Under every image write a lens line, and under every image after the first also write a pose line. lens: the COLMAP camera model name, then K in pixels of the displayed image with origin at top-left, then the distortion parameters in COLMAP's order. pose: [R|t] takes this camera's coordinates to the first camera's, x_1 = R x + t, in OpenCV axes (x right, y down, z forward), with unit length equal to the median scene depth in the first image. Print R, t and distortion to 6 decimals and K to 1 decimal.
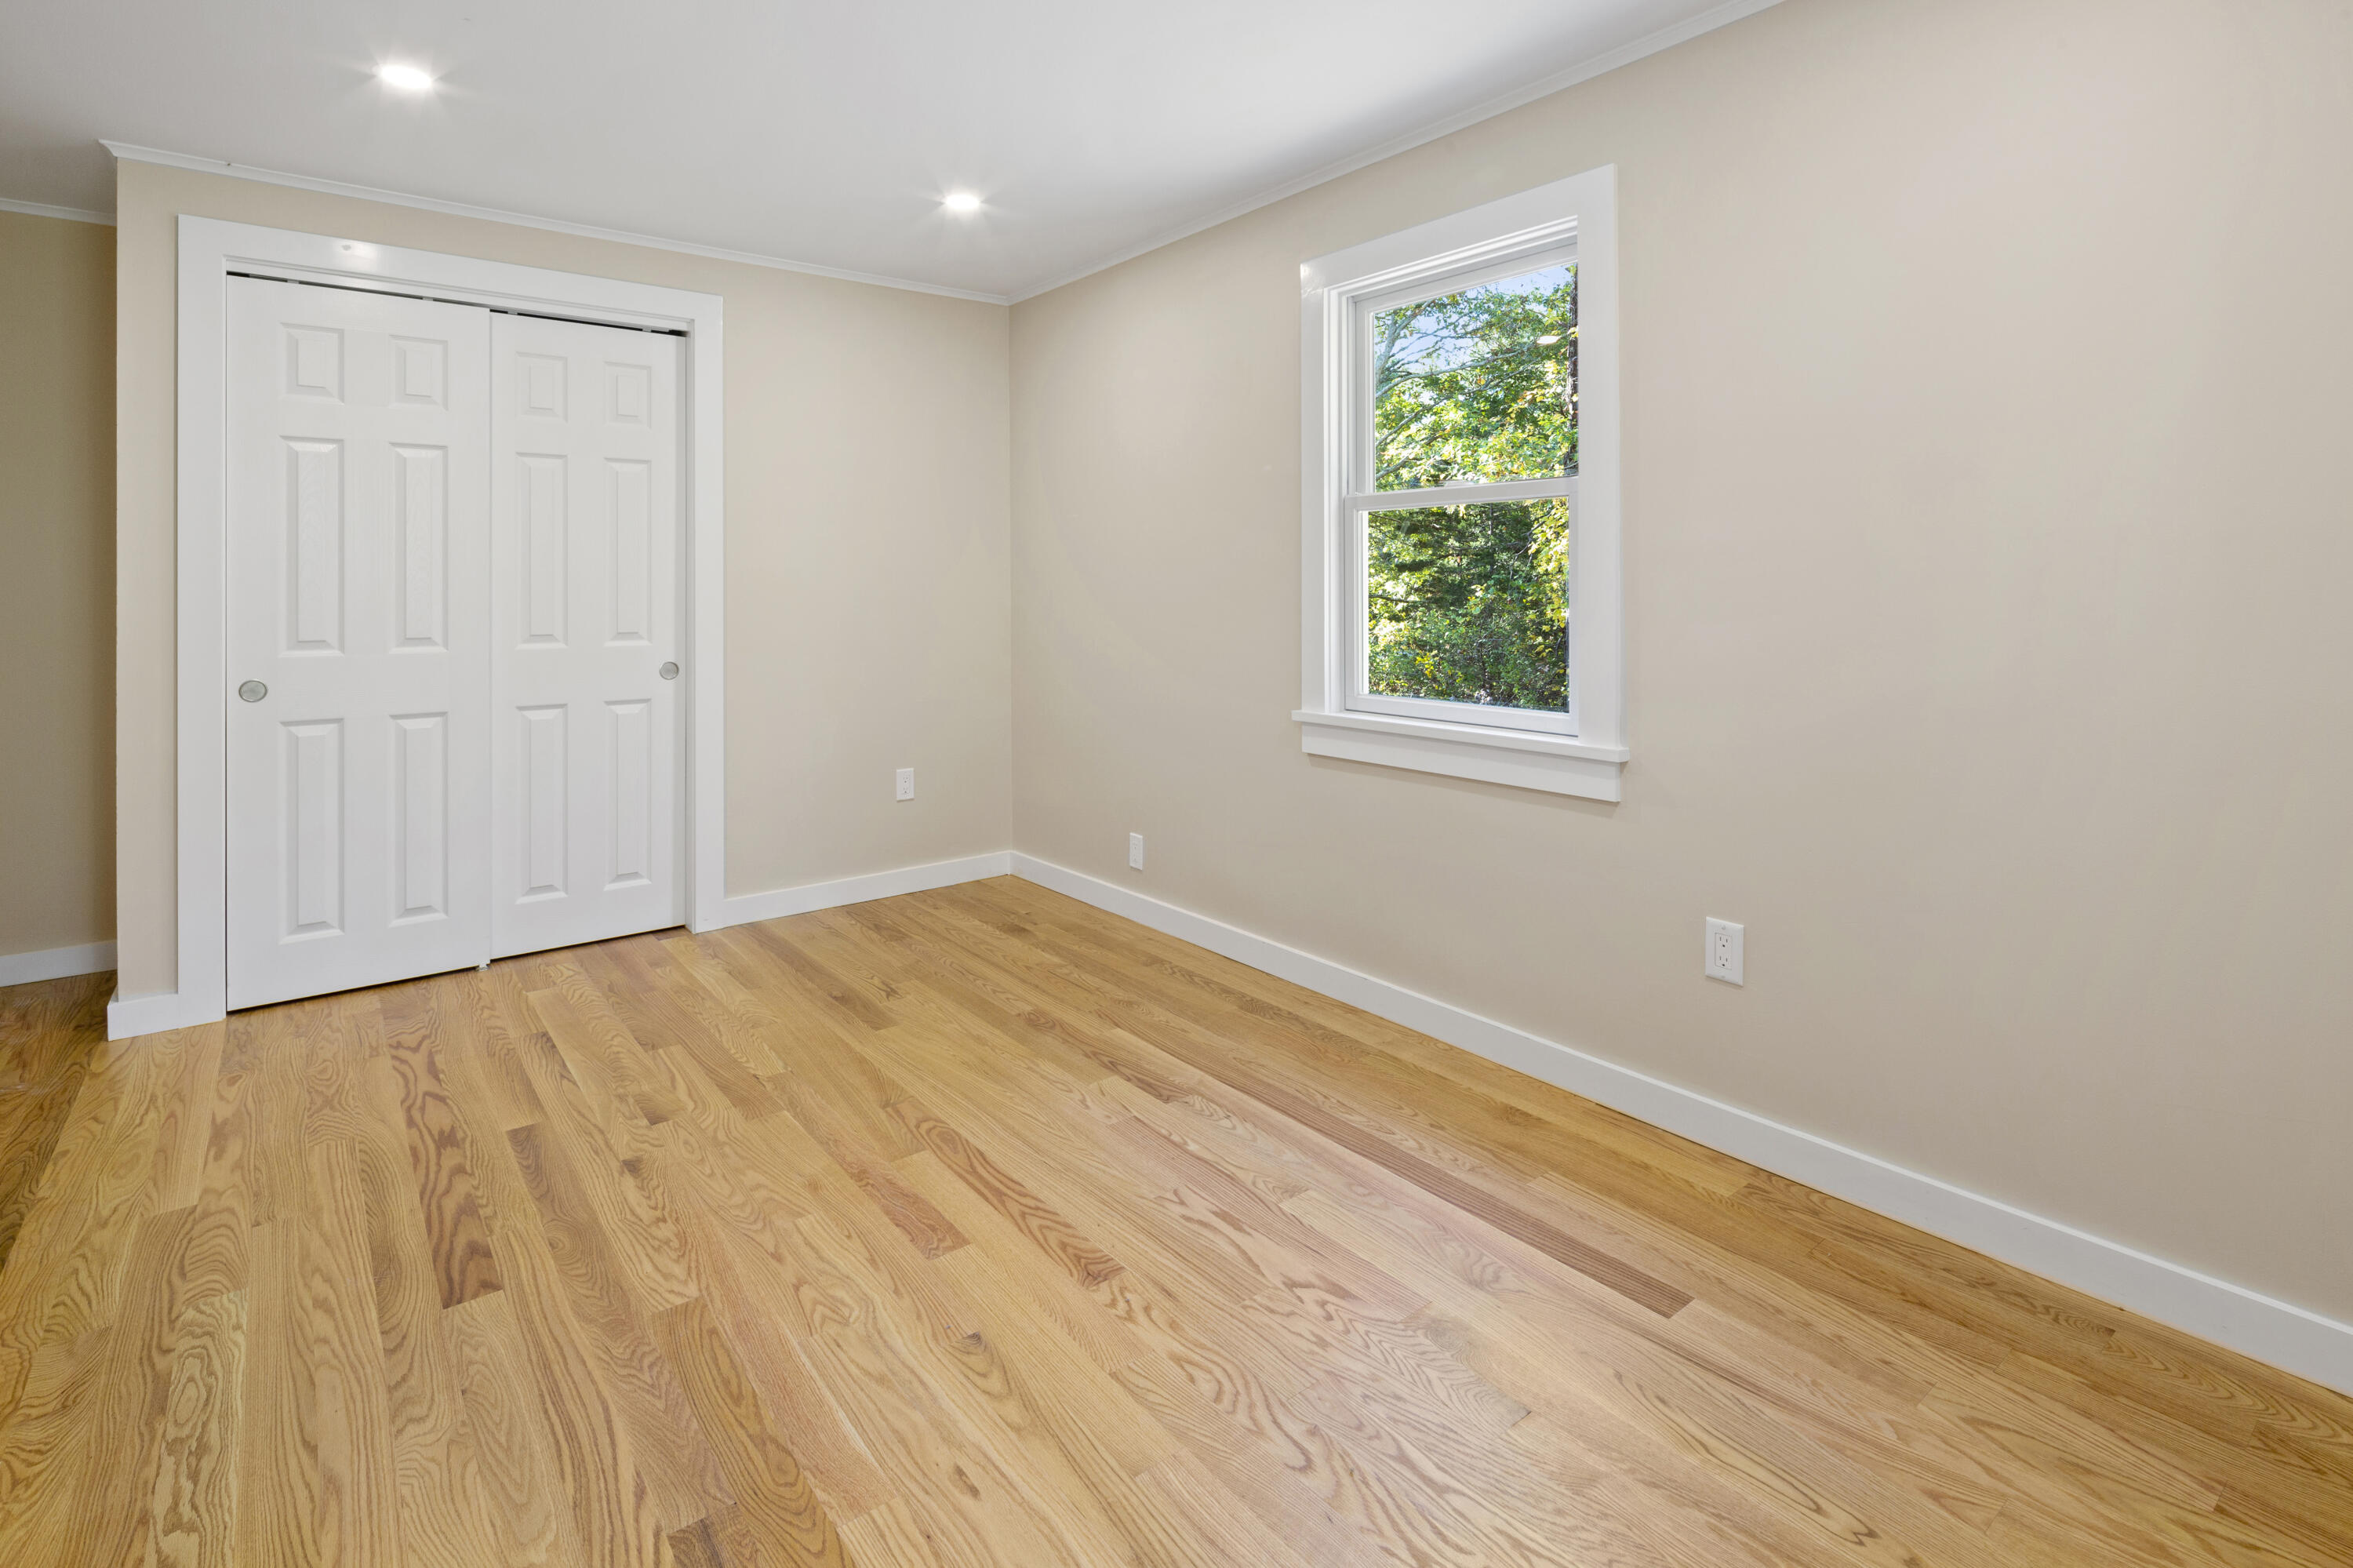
lens RADIAL K [[1131.8, 0, 1176.0], [0, 1131.8, 642.2], [0, 0, 1]] dist [0.011108, -0.009562]
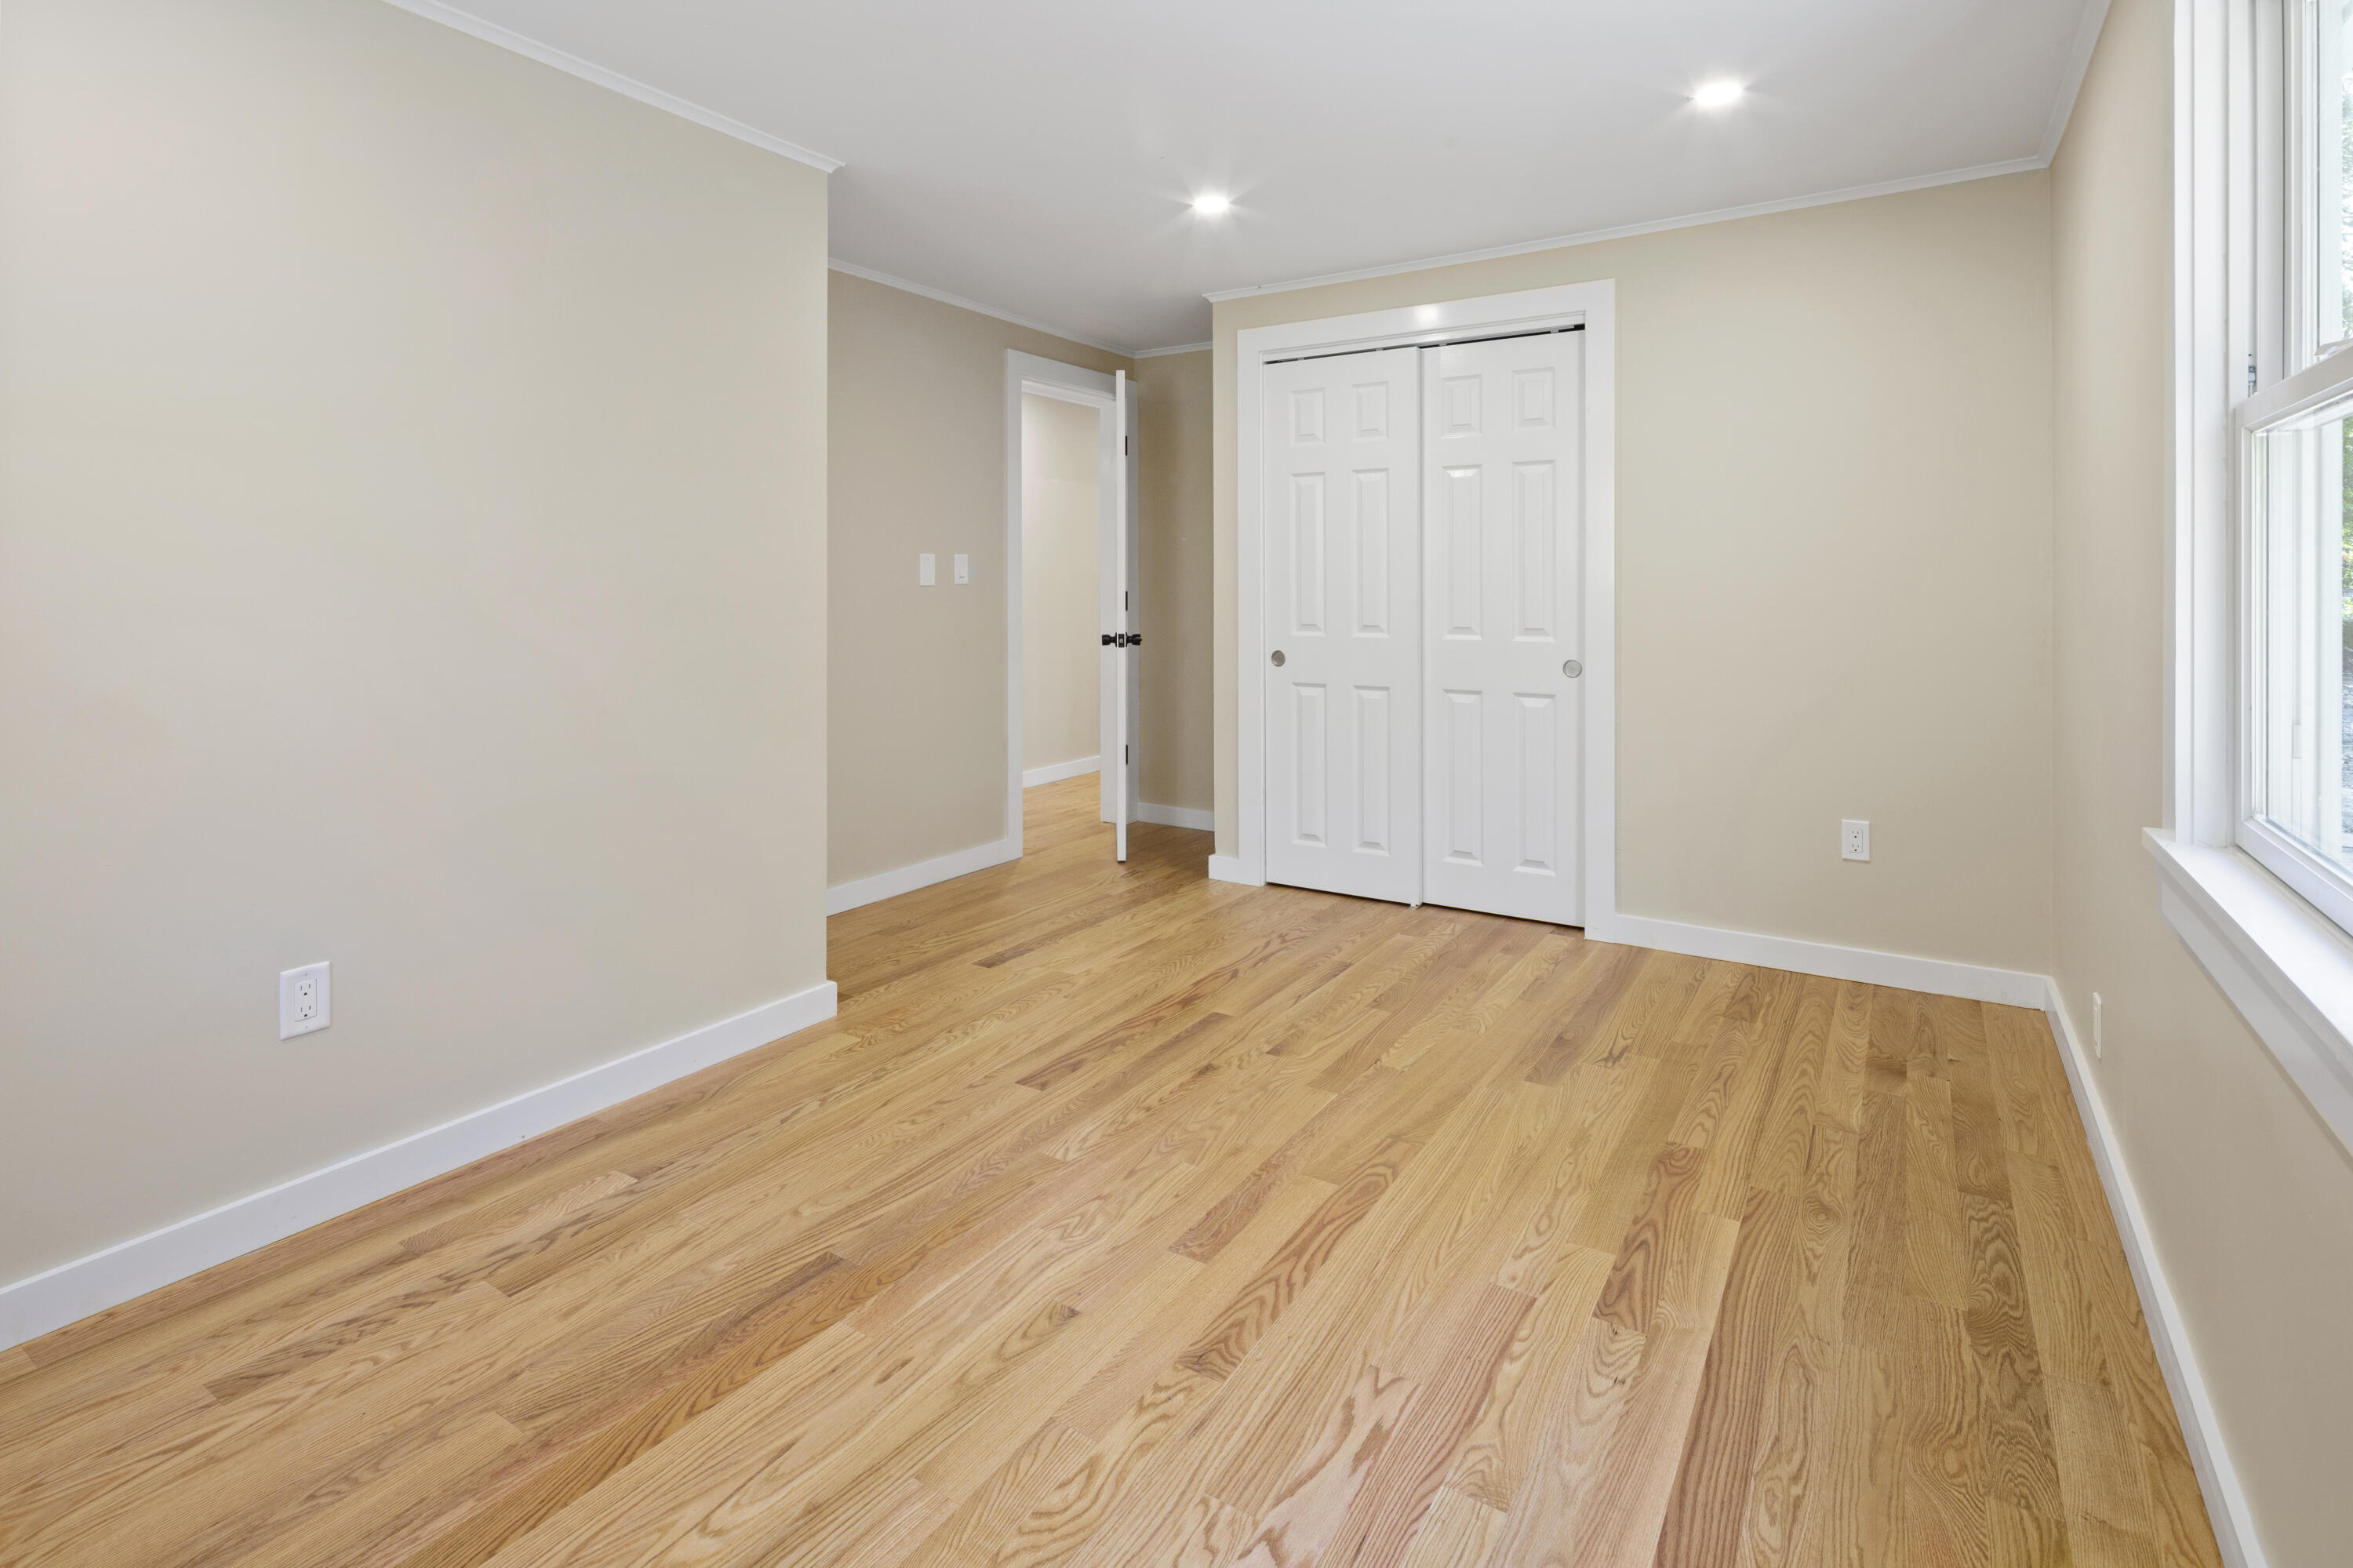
lens RADIAL K [[1131.8, 0, 1176.0], [0, 1131.8, 642.2], [0, 0, 1]] dist [0.011108, -0.009562]
pose [[0.329617, 0.051359, -0.942717, 0.653710], [-0.045077, 0.998237, 0.038623, -0.036732], [0.943038, 0.029764, 0.331351, 0.593261]]
